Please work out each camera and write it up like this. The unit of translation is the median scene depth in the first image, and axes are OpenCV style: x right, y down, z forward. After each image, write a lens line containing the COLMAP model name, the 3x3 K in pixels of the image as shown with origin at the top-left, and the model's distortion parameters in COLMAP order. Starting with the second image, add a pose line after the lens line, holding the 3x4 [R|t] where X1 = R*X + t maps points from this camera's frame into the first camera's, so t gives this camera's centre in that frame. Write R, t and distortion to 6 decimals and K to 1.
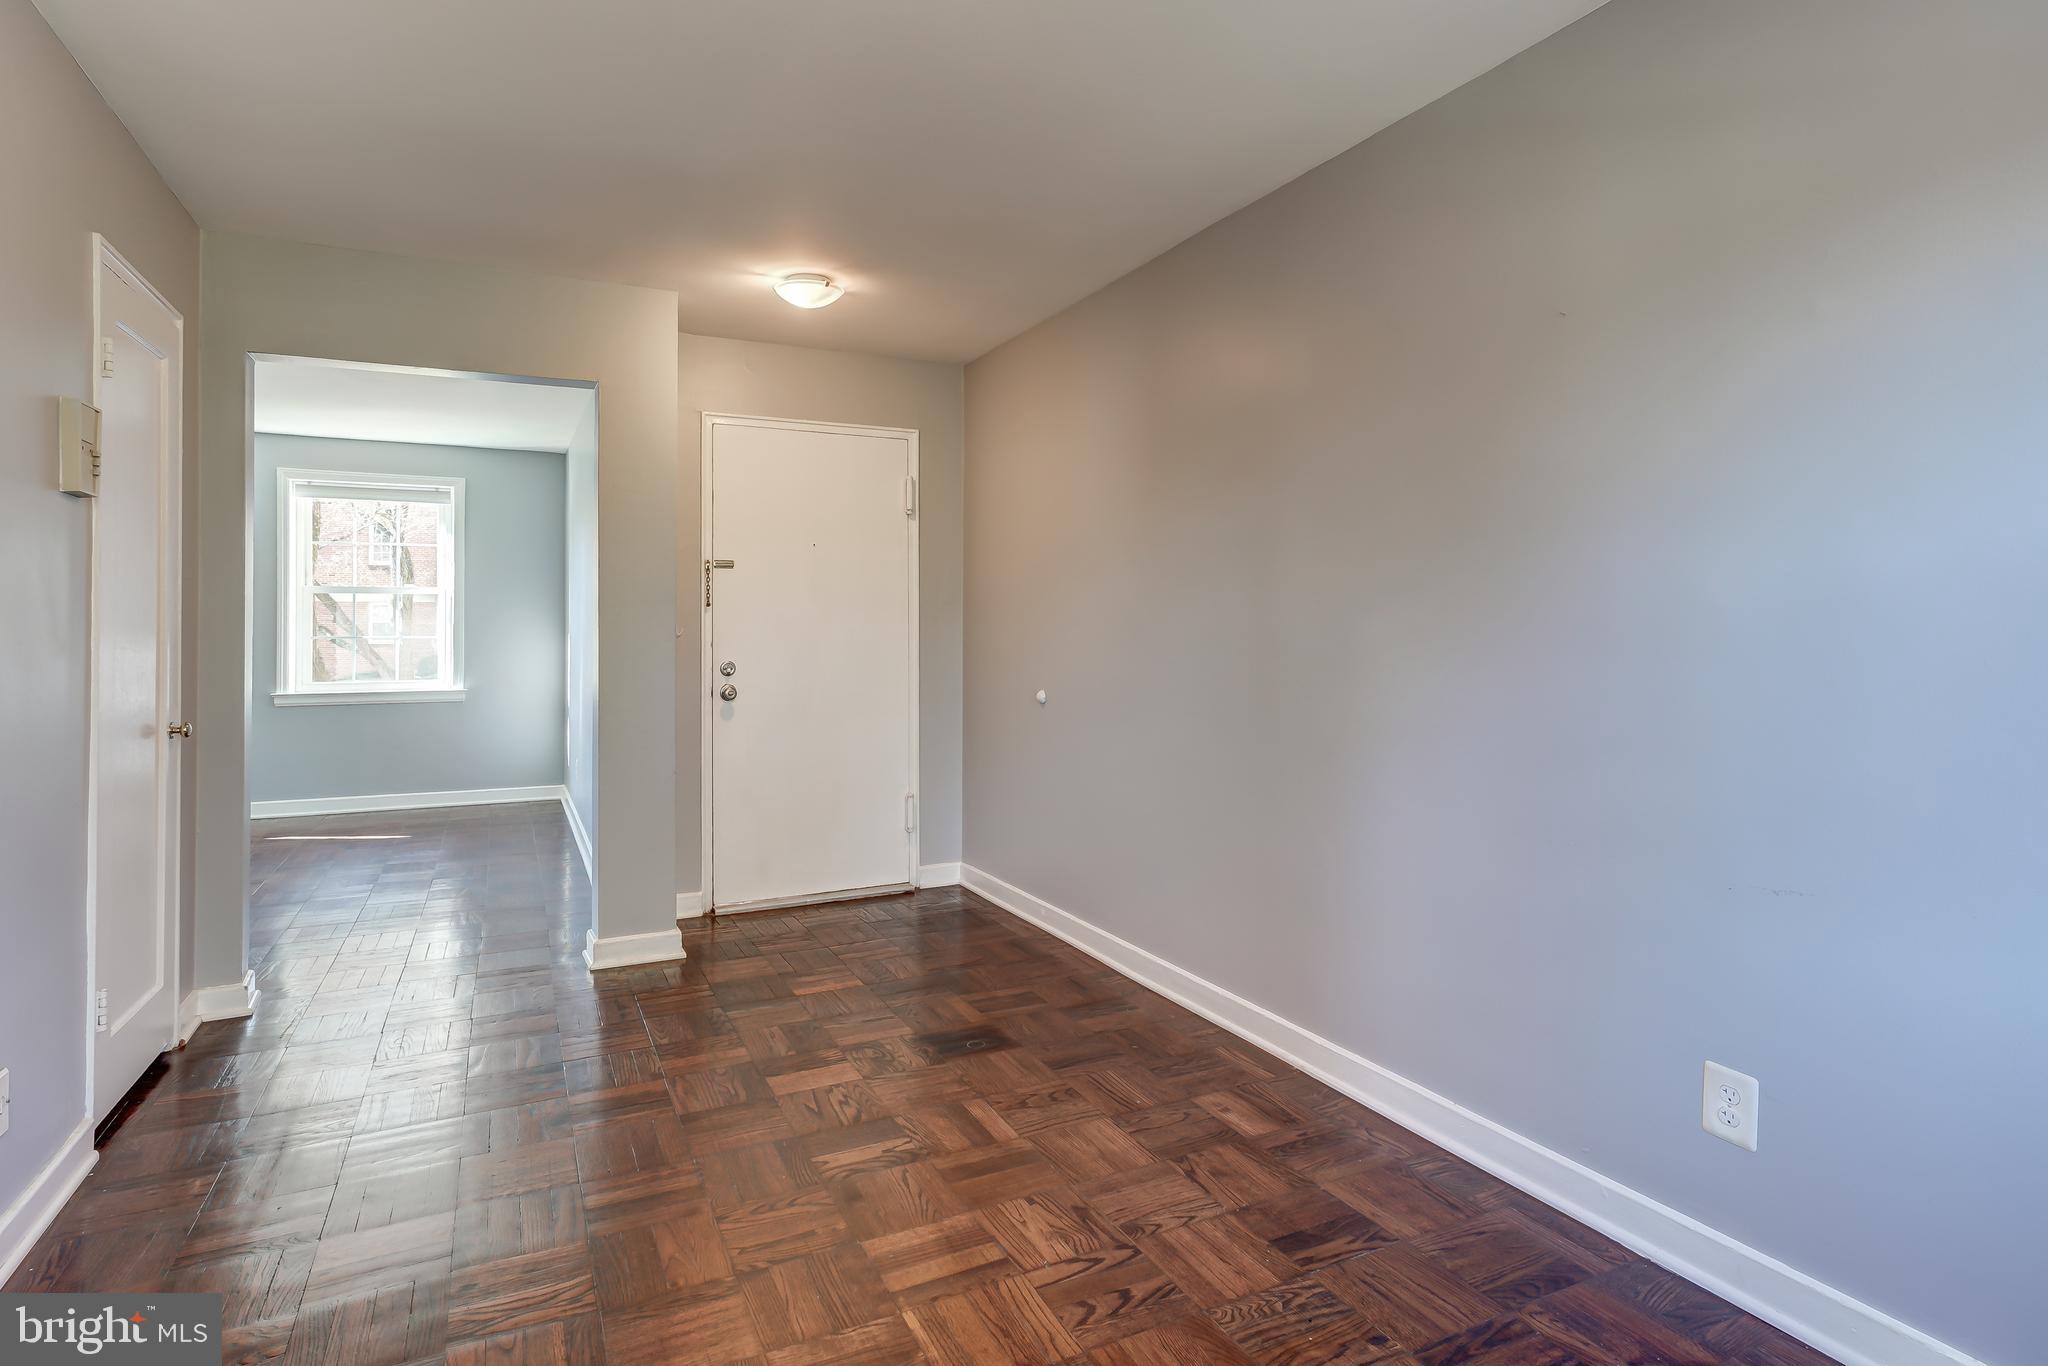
lens RADIAL K [[1055.7, 0, 1009.7], [0, 1055.7, 607.4], [0, 0, 1]] dist [-0.000874, -0.000040]
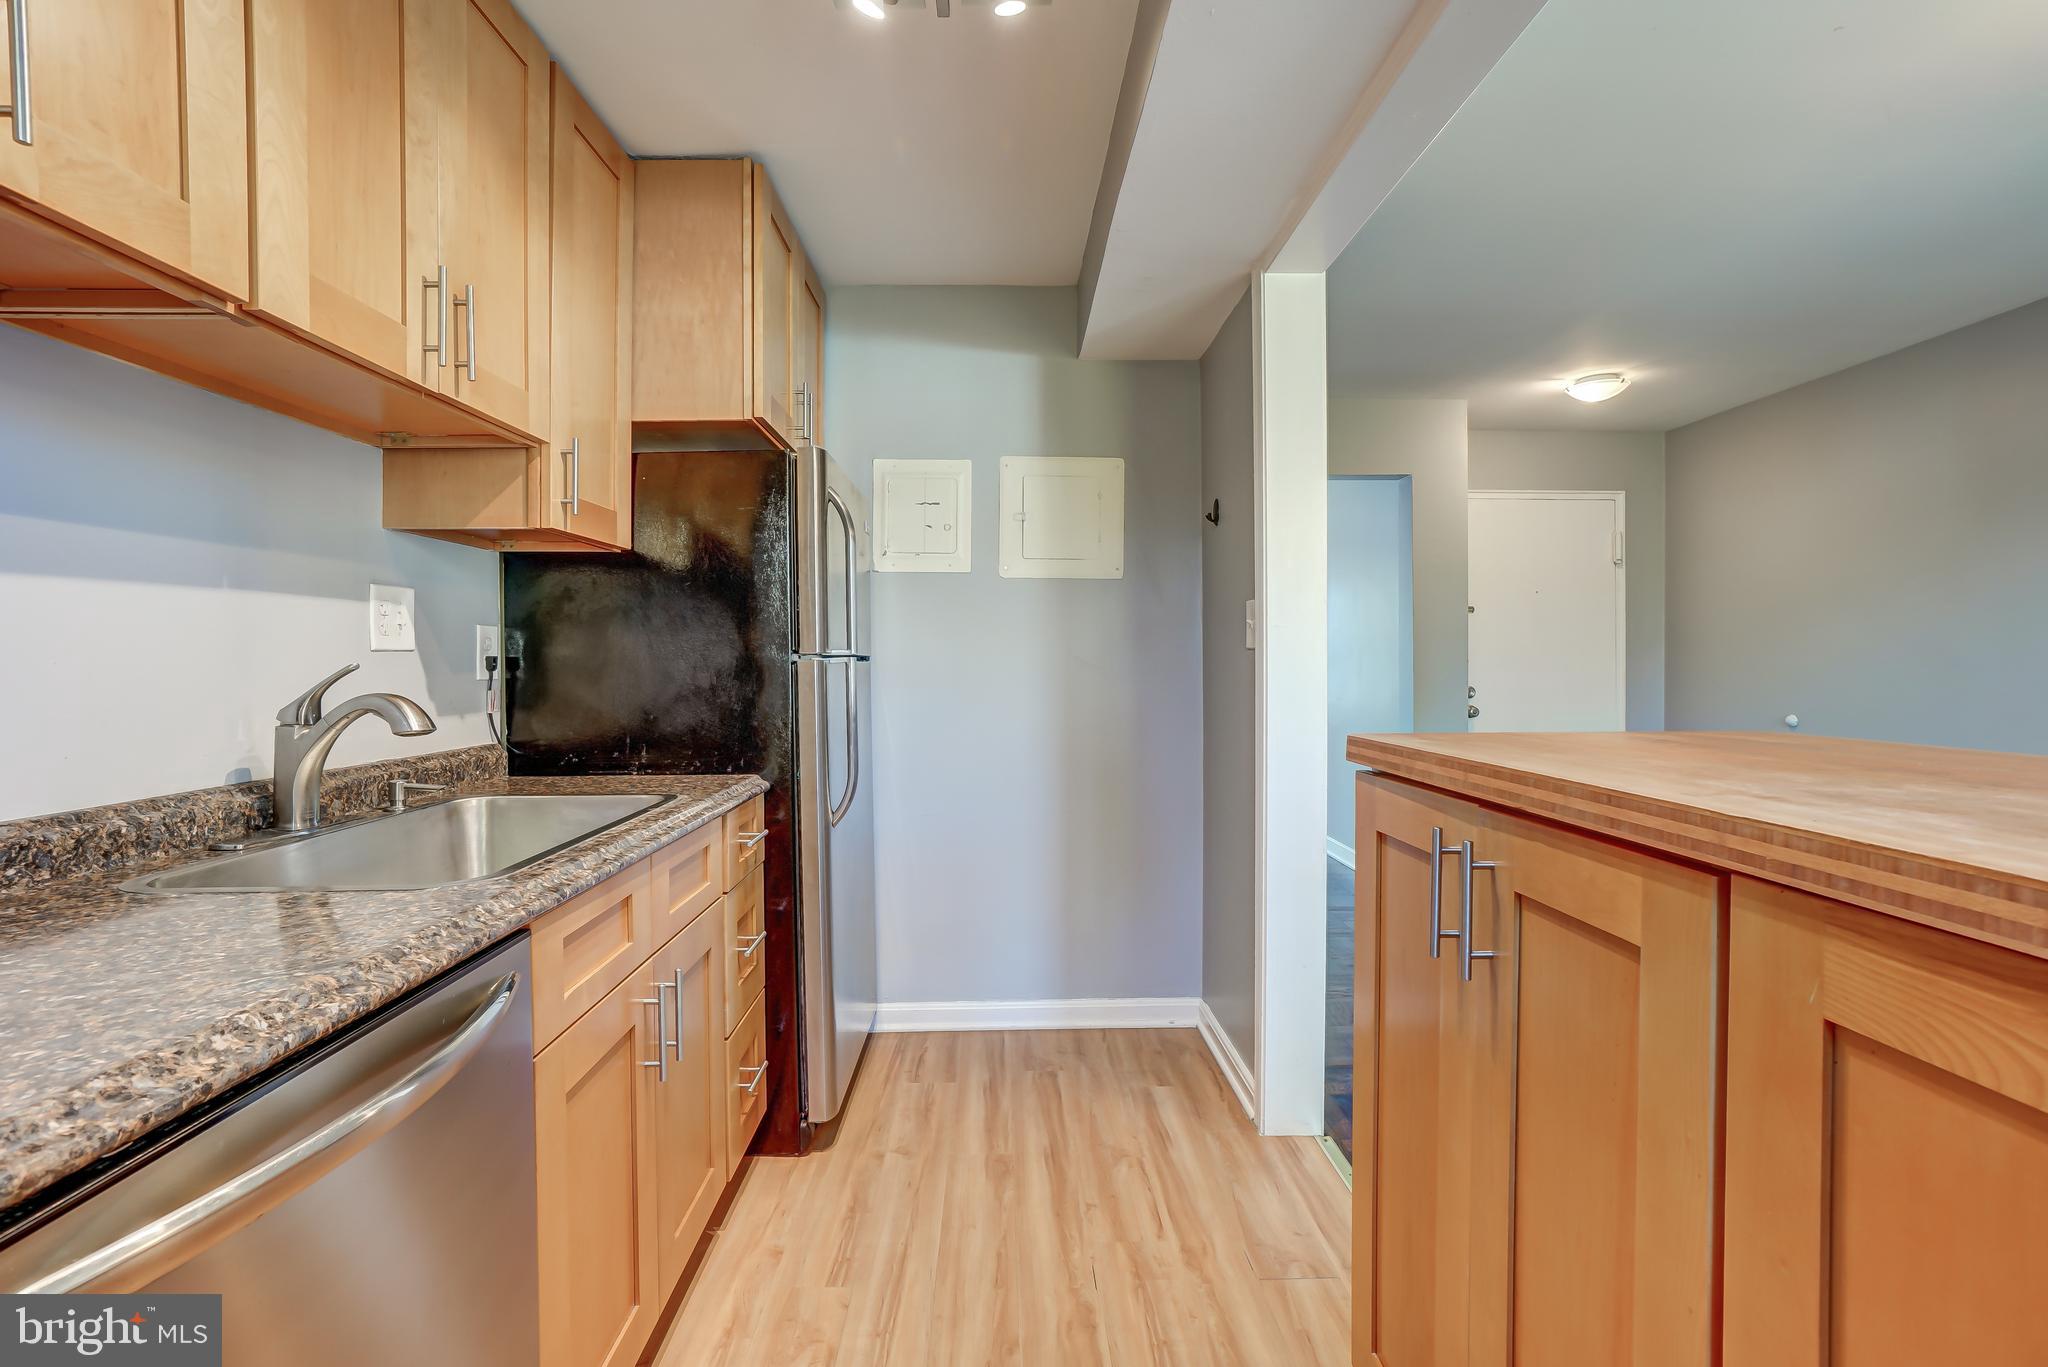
lens RADIAL K [[903.0, 0, 1013.5], [0, 903.0, 667.2], [0, 0, 1]] dist [-0.044914, 0.018624]
pose [[0.905679, 0.001581, -0.423962, -0.308224], [0.009140, 0.999688, 0.023253, -0.002226], [0.423866, -0.024935, 0.905381, -0.199463]]
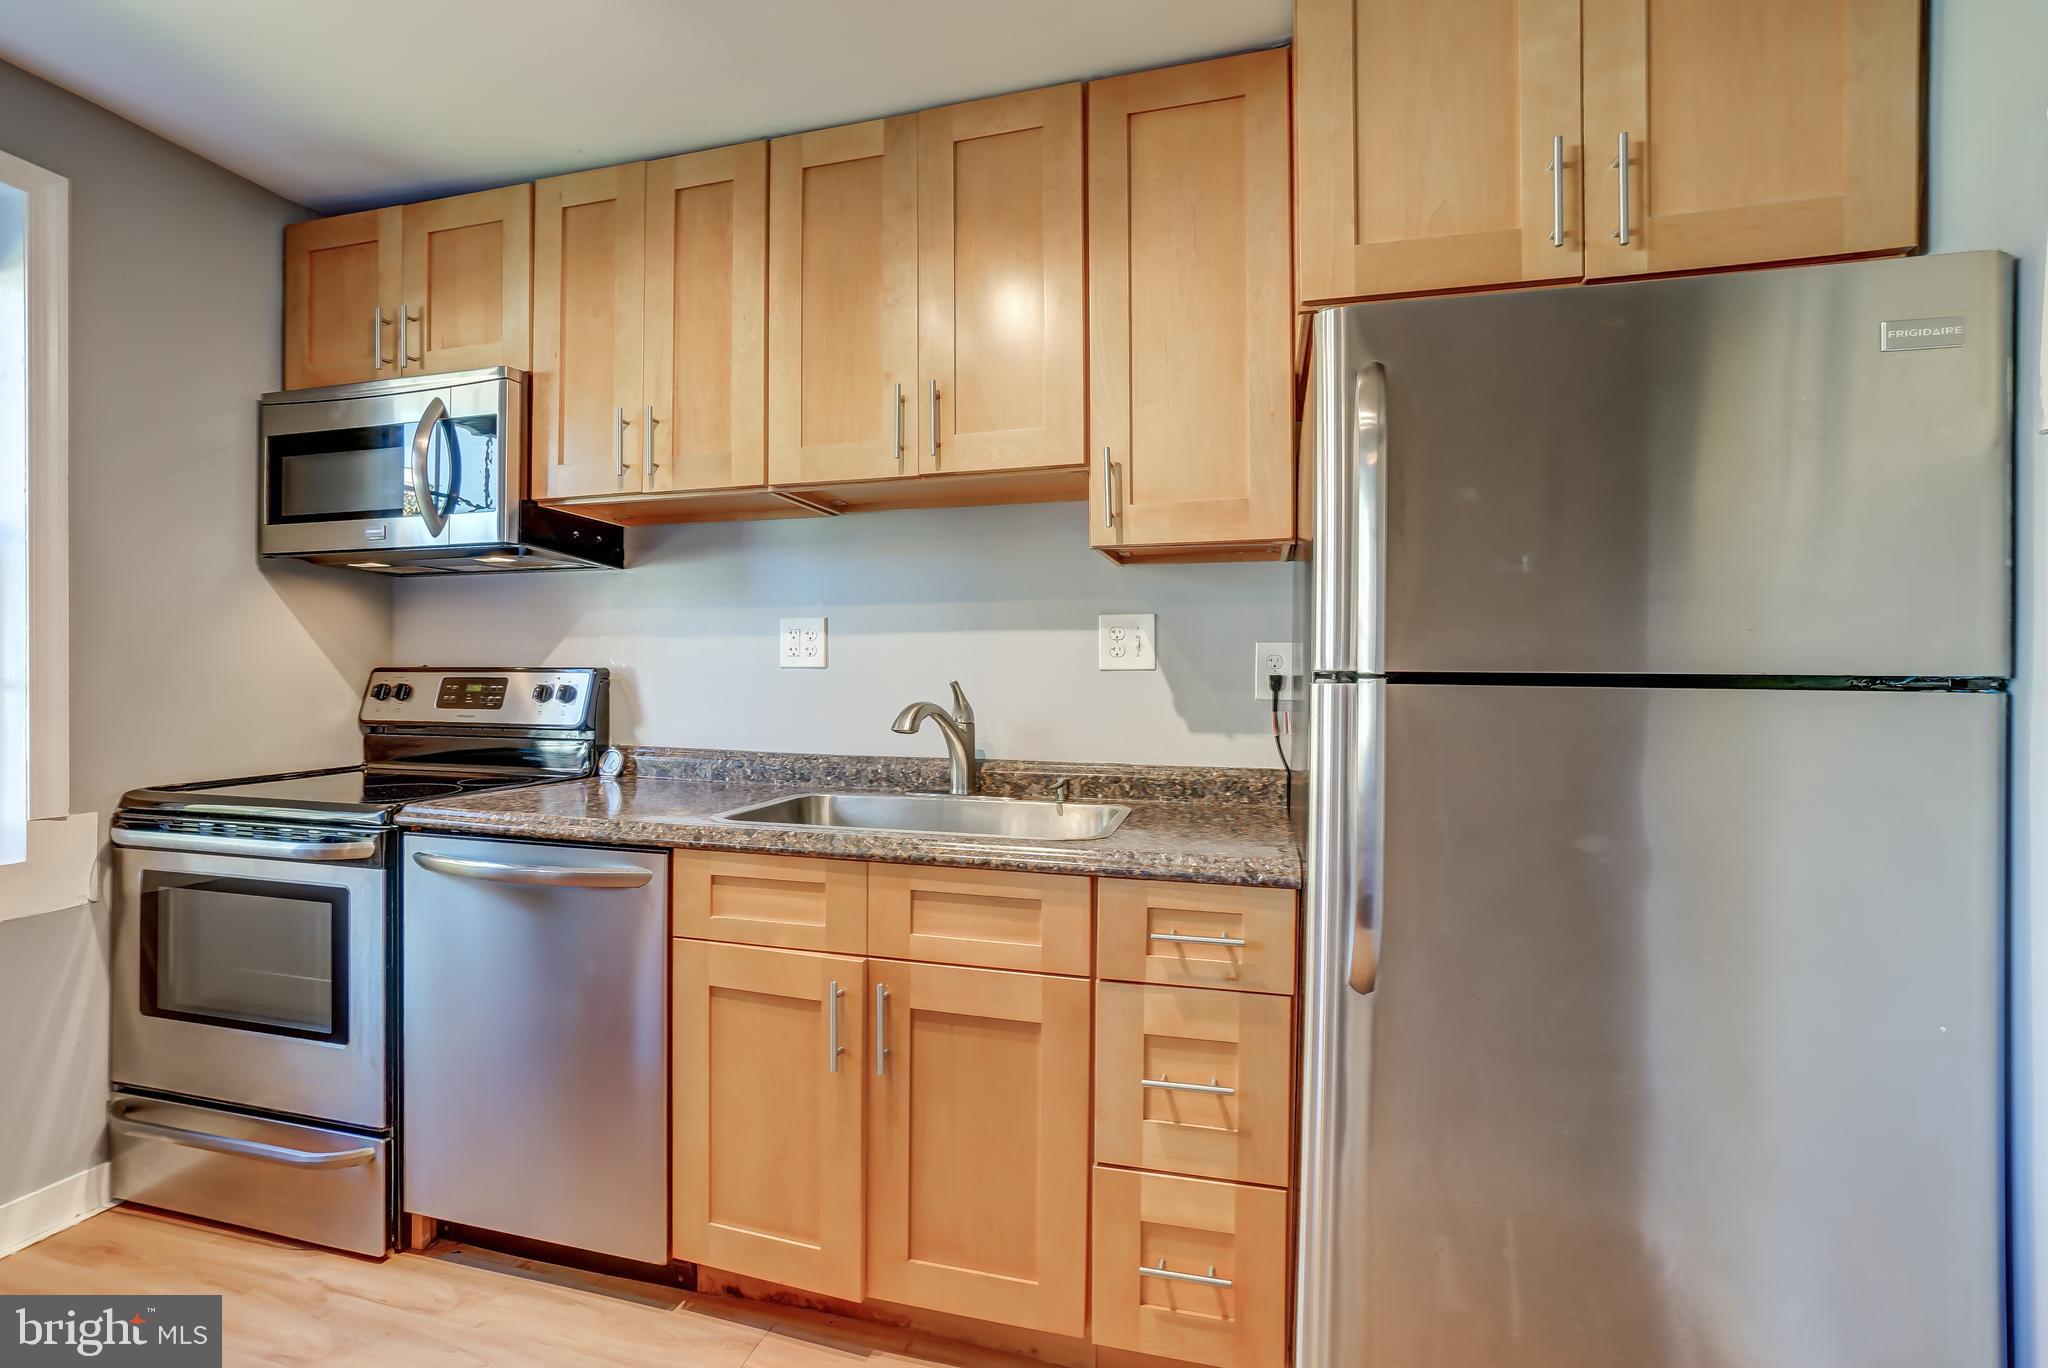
lens RADIAL K [[902.3, 0, 1015.2], [0, 902.3, 672.6], [0, 0, 1]] dist [-0.042298, 0.018408]
pose [[-0.658096, -0.004616, -0.752920, -0.339424], [0.008291, 0.999876, -0.013377, 0.003995], [0.752888, -0.015046, -0.657976, 0.301184]]
